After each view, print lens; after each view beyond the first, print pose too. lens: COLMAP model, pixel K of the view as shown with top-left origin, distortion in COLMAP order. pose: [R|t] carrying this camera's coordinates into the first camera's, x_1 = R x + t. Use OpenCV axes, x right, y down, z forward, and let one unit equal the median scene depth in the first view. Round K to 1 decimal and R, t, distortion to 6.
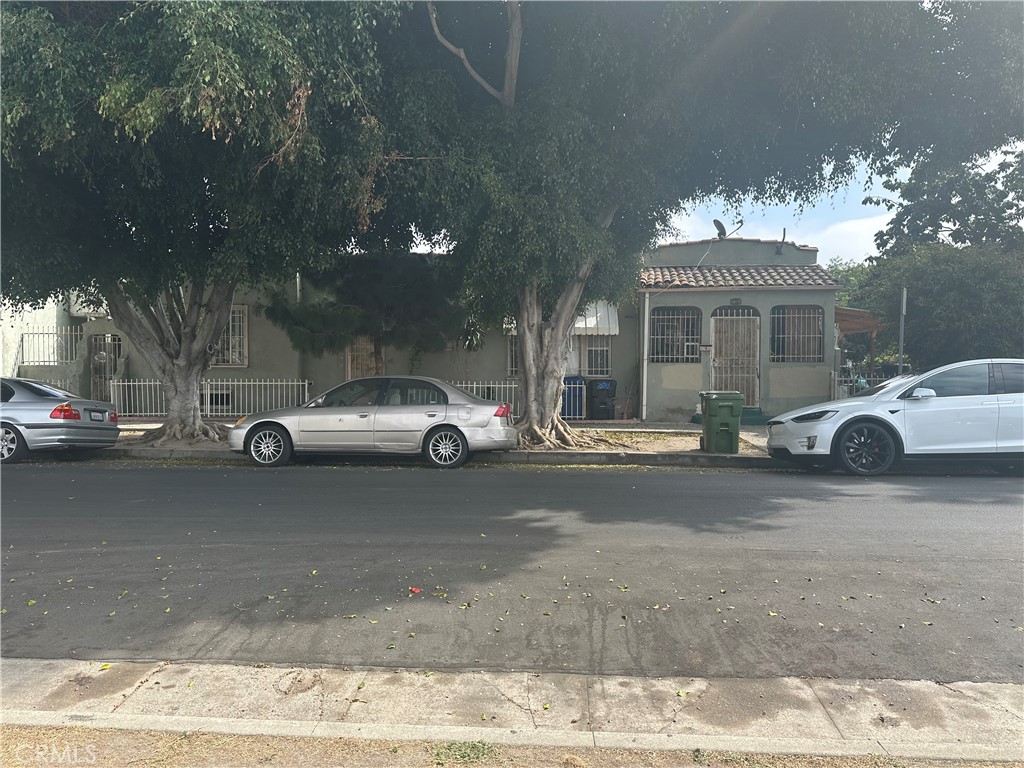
lens RADIAL K [[725.0, 0, 513.8], [0, 725.0, 383.9], [0, 0, 1]] dist [0.038520, -0.053409]
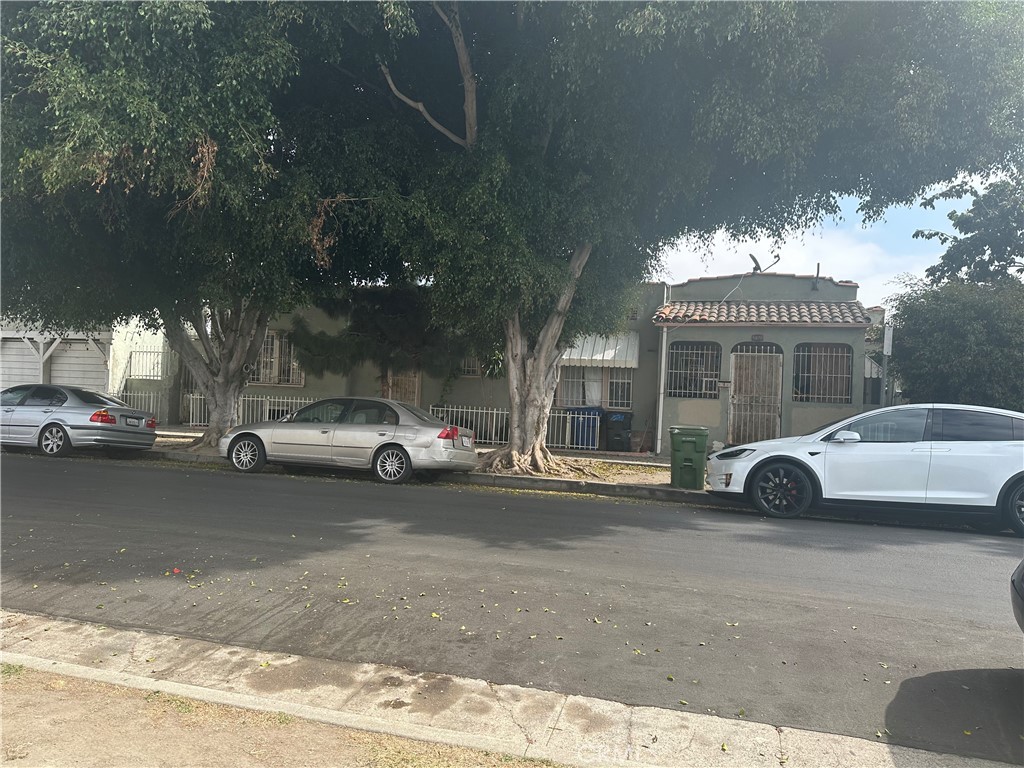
lens RADIAL K [[725.0, 0, 511.1], [0, 725.0, 389.0], [0, 0, 1]] dist [0.038520, -0.053409]
pose [[0.977418, 0.037363, -0.207984, 0.265636], [-0.044696, 0.998530, -0.030664, 0.000097], [0.206533, 0.039268, 0.977651, -0.026581]]
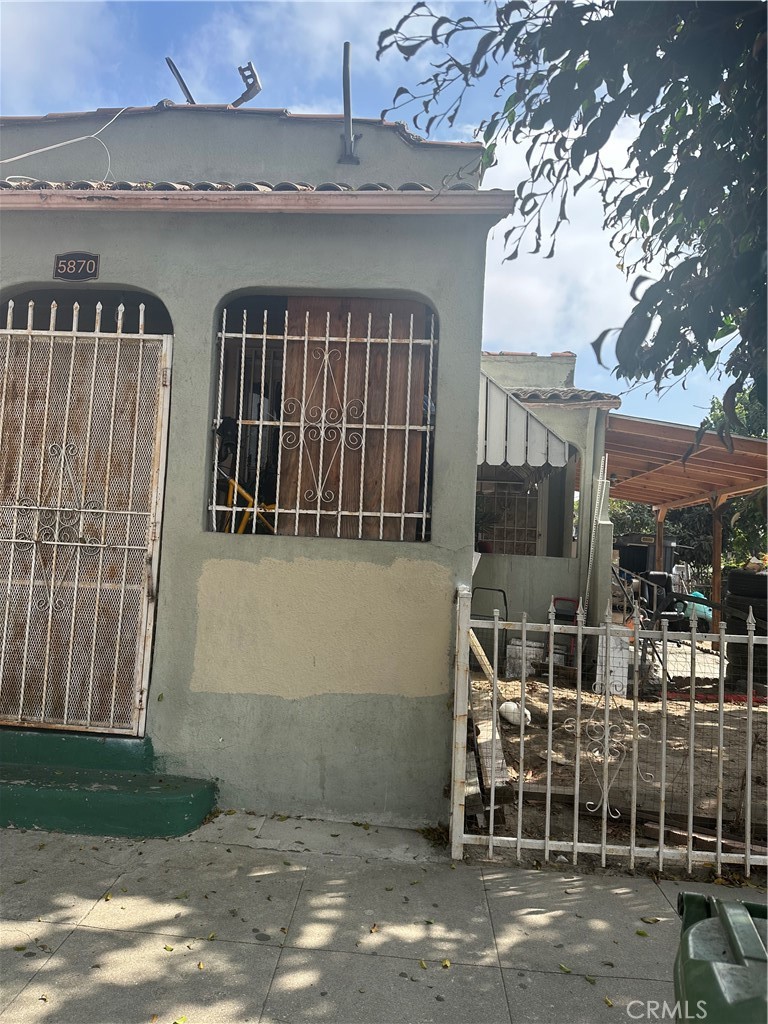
lens RADIAL K [[725.0, 0, 386.3], [0, 725.0, 512.4], [0, 0, 1]] dist [0.038520, -0.053409]
pose [[0.998919, 0.046447, -0.001800, 0.577606], [-0.046406, 0.994339, -0.095585, -0.023961], [-0.002650, 0.095565, 0.995420, 1.094494]]
